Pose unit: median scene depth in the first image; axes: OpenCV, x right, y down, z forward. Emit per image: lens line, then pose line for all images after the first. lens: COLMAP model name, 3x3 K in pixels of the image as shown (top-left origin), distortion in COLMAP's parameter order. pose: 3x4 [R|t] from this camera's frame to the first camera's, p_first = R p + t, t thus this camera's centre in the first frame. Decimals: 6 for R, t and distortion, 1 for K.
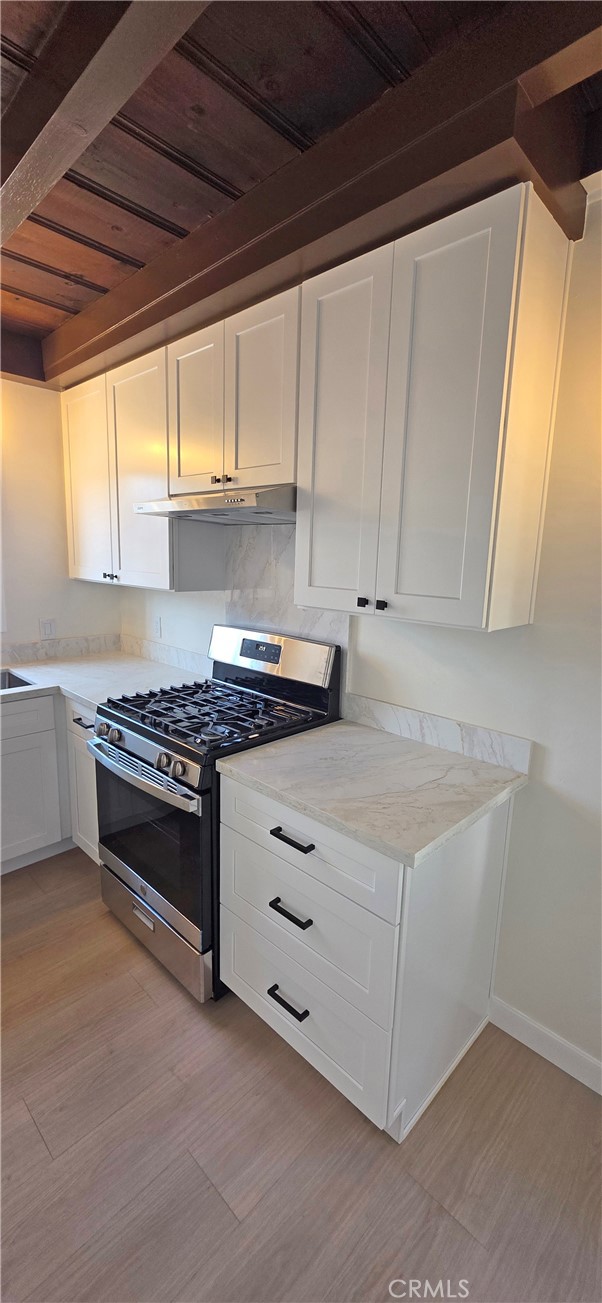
lens RADIAL K [[568.1, 0, 329.8], [0, 568.1, 652.9], [0, 0, 1]] dist [-0.002056, 0.001067]
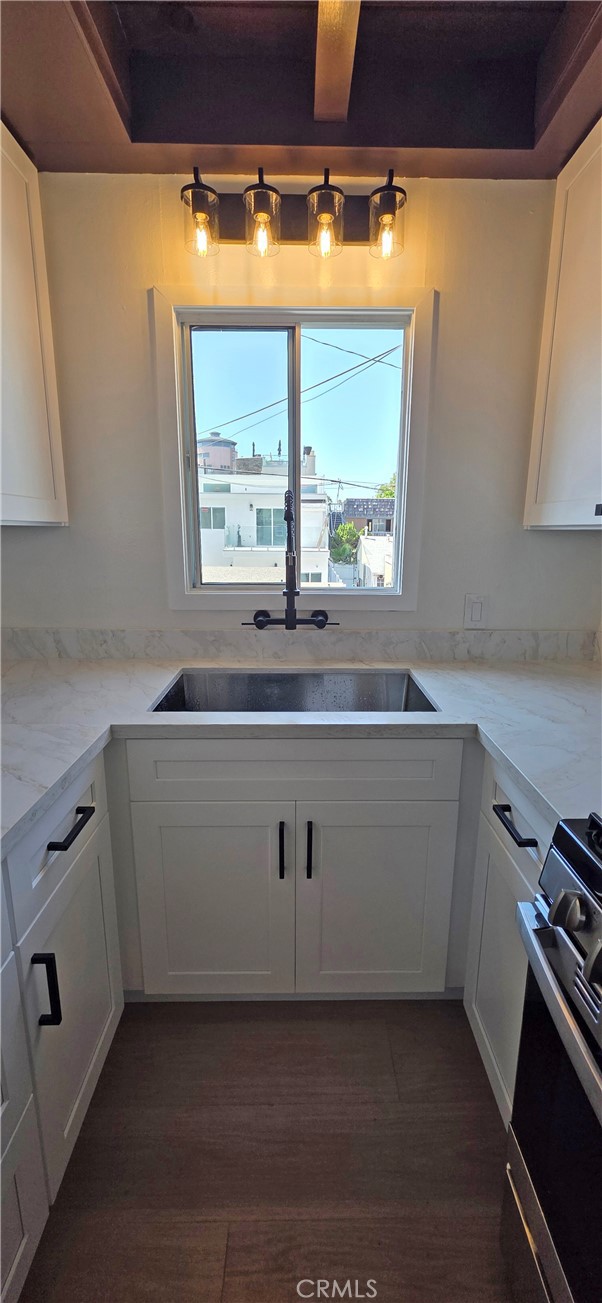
lens RADIAL K [[520.6, 0, 277.4], [0, 520.6, 652.5], [0, 0, 1]] dist [0.006207, 0.000165]
pose [[0.662523, 0.126960, -0.738203, -0.297044], [-0.098493, 0.991740, 0.082169, -0.035411], [0.742538, 0.018269, 0.669555, 0.636395]]
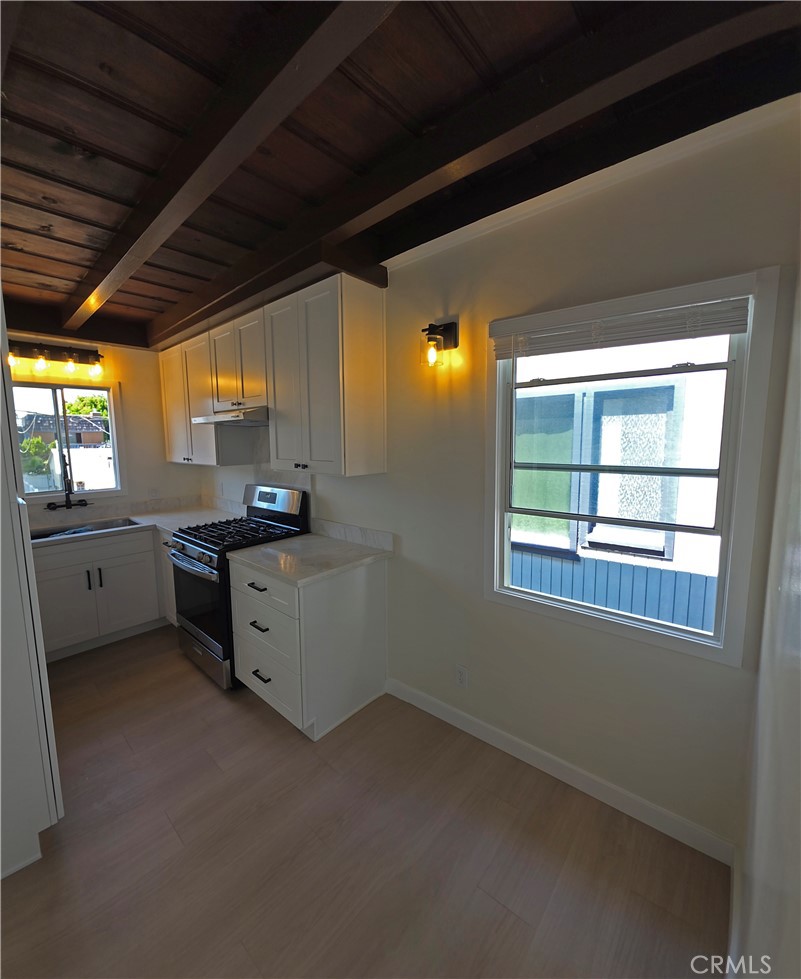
lens RADIAL K [[430.2, 0, 417.0], [0, 430.2, 485.7], [0, 0, 1]] dist [-0.007281, -0.000262]
pose [[0.998656, -0.043491, 0.028193, 0.334368], [0.045198, 0.996986, -0.063058, 0.072302], [-0.025366, 0.064247, 0.997612, -0.376899]]
